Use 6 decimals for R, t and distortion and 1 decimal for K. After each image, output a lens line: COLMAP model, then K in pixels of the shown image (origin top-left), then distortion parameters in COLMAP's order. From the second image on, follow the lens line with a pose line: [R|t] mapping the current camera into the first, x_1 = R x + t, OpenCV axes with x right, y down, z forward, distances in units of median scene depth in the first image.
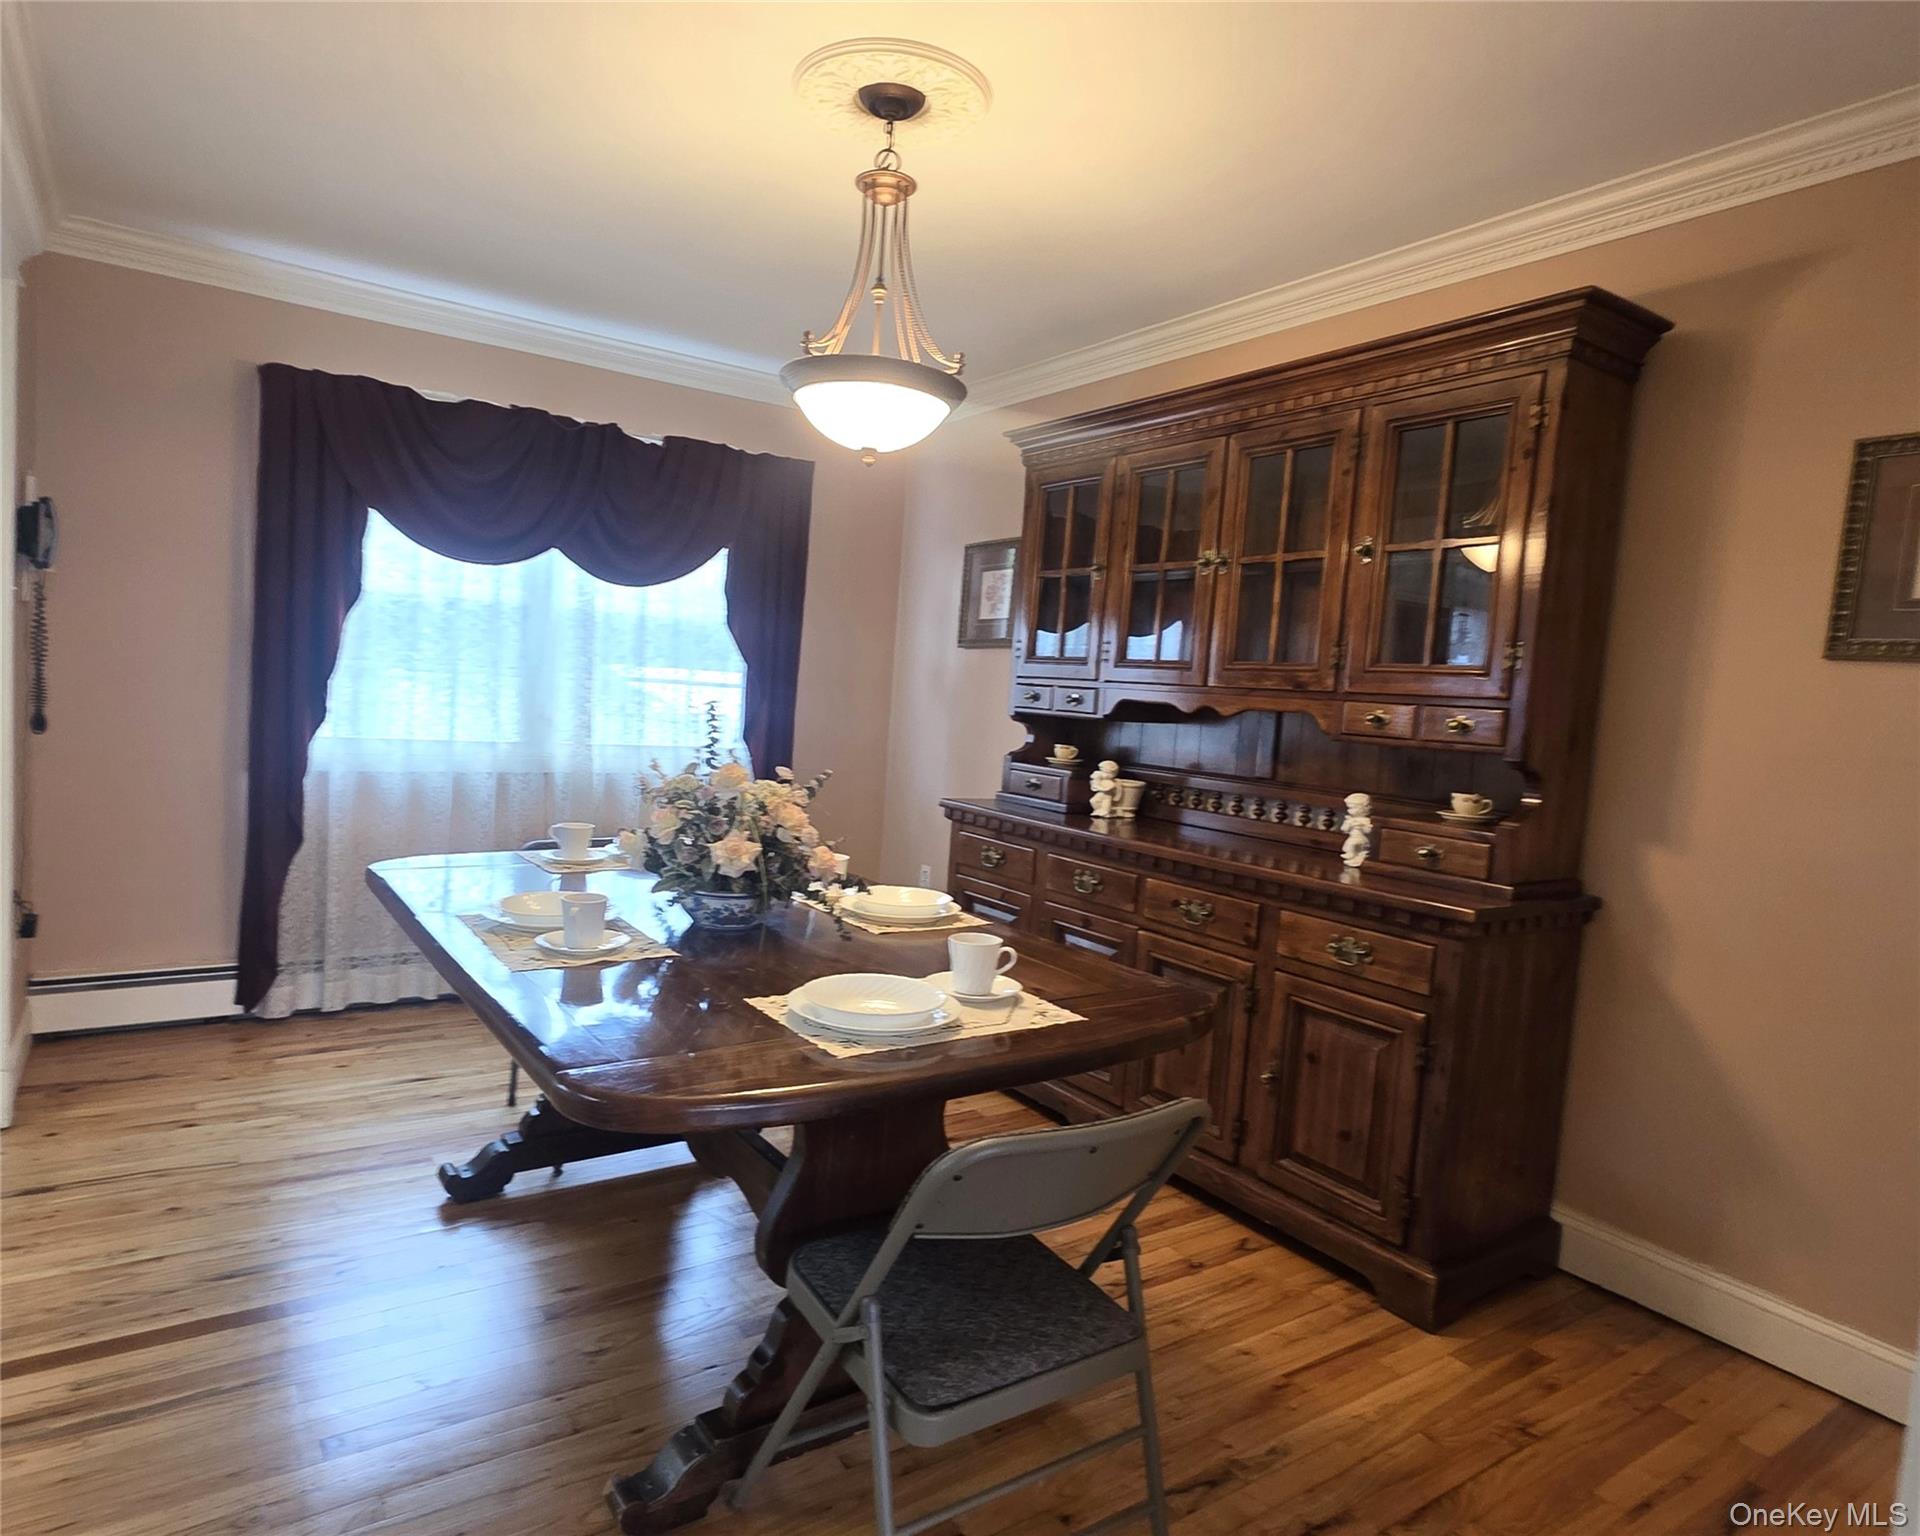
lens RADIAL K [[1130.0, 0, 894.2], [0, 1130.0, 776.8], [0, 0, 1]] dist [0.004719, -0.000226]
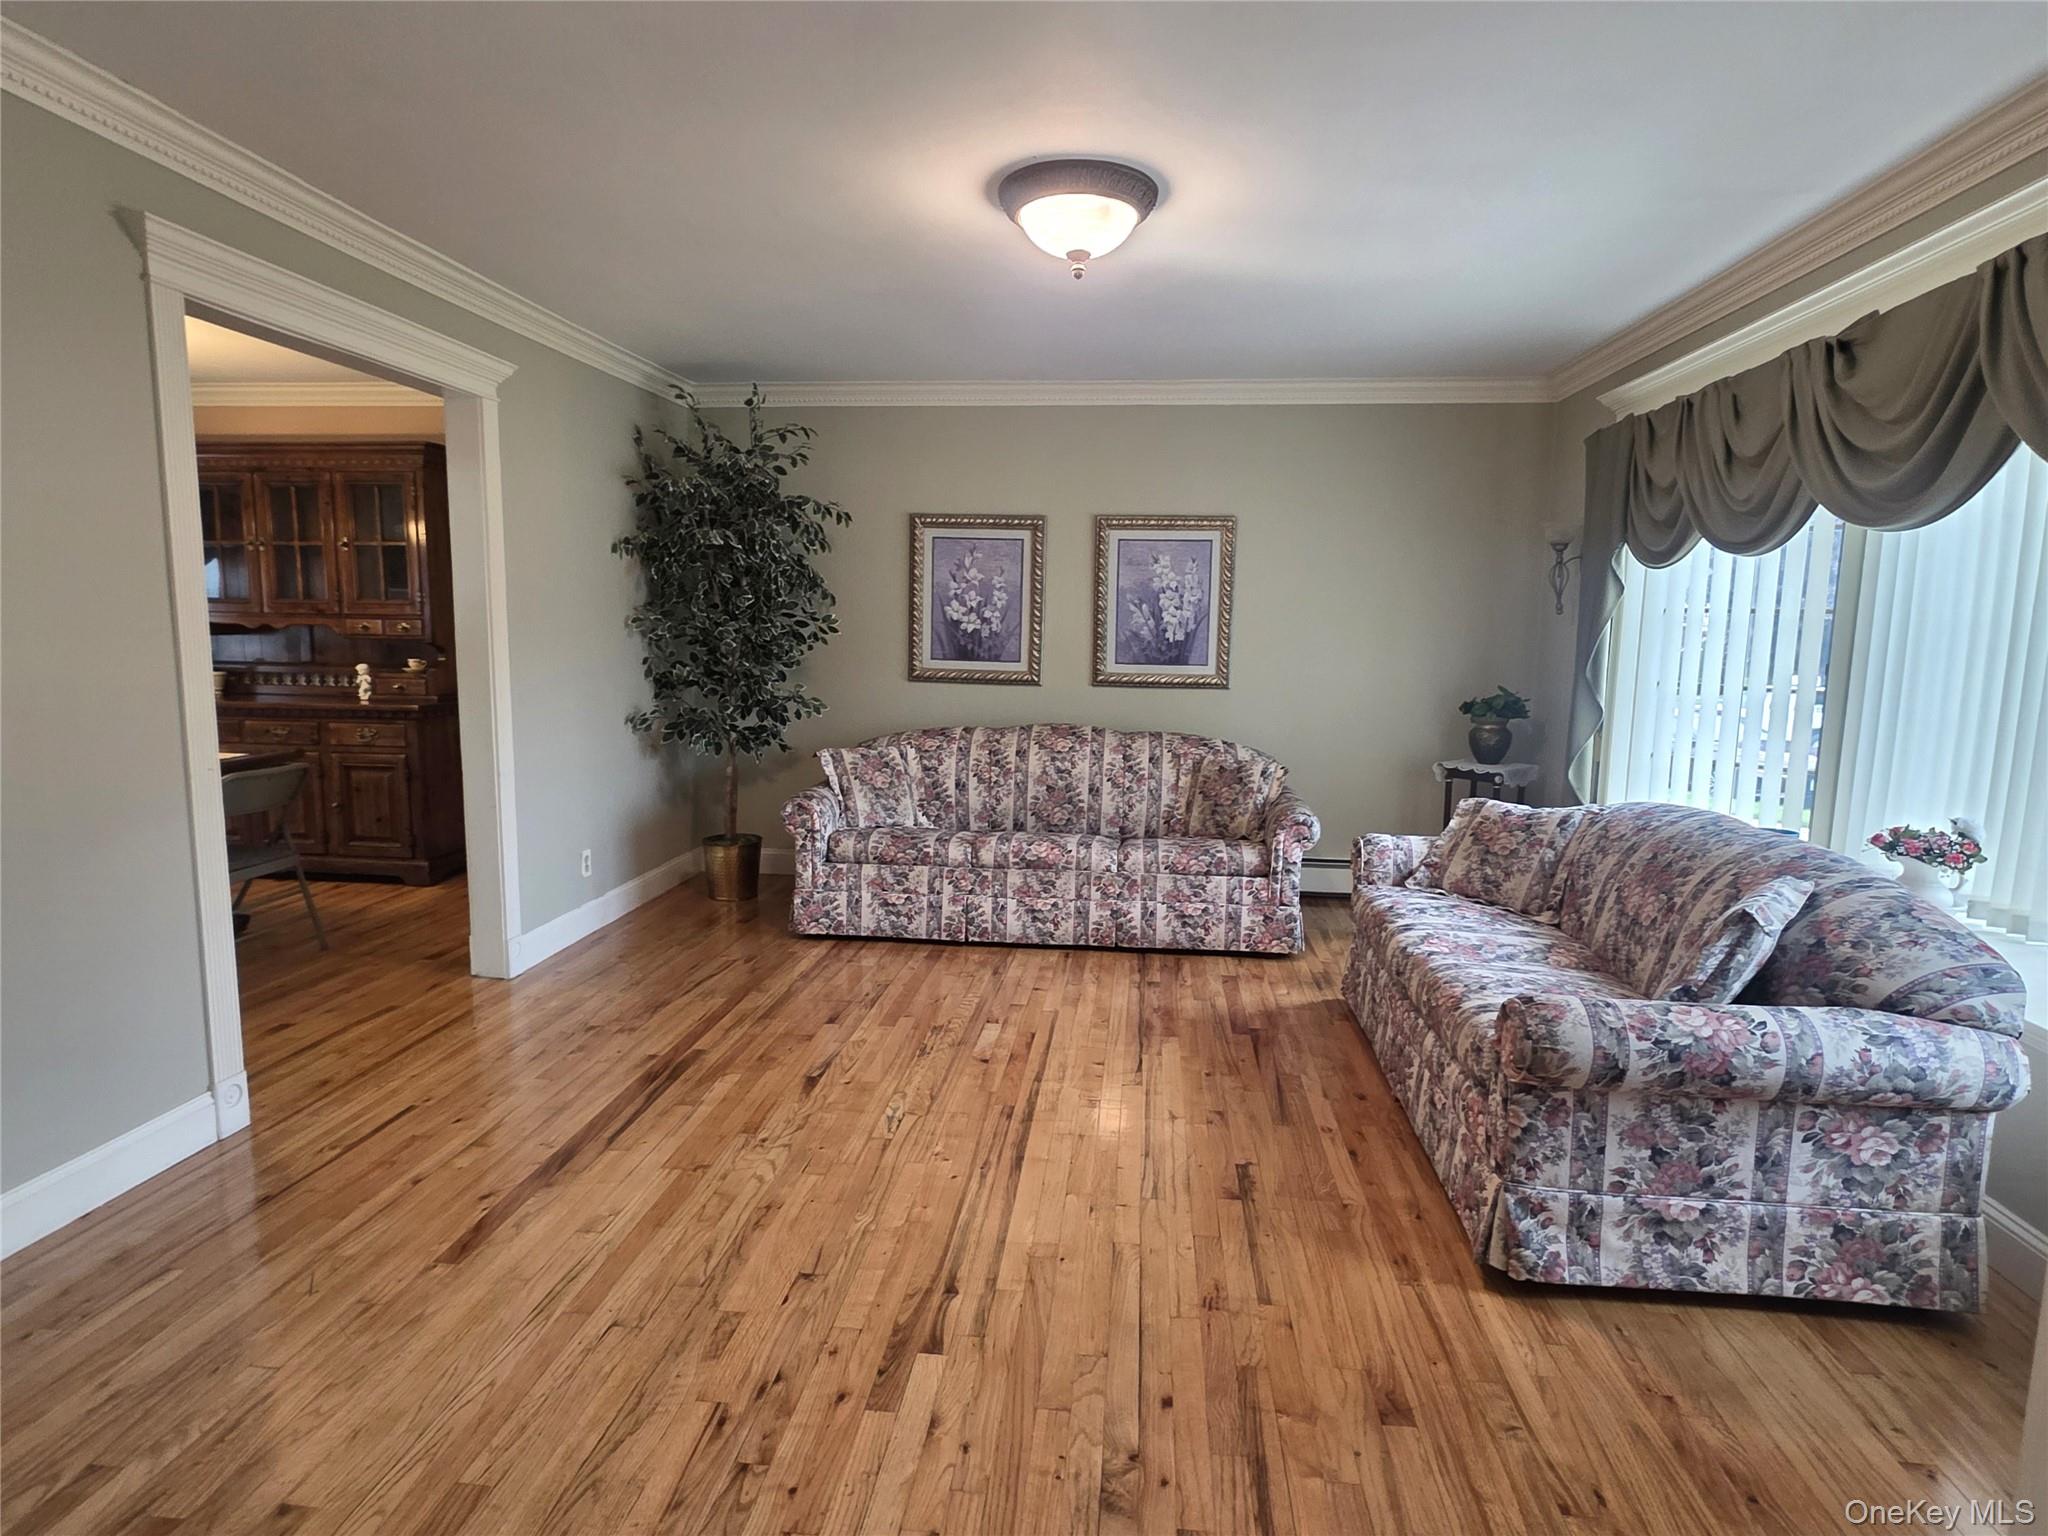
lens RADIAL K [[1133.3, 0, 1038.4], [0, 1133.3, 779.5], [0, 0, 1]] dist [0.002024, 0.003112]
pose [[0.620703, -0.159500, 0.767650, -0.434331], [0.087938, 0.987074, 0.133987, 0.054064], [-0.779098, -0.015661, 0.626706, -1.232894]]
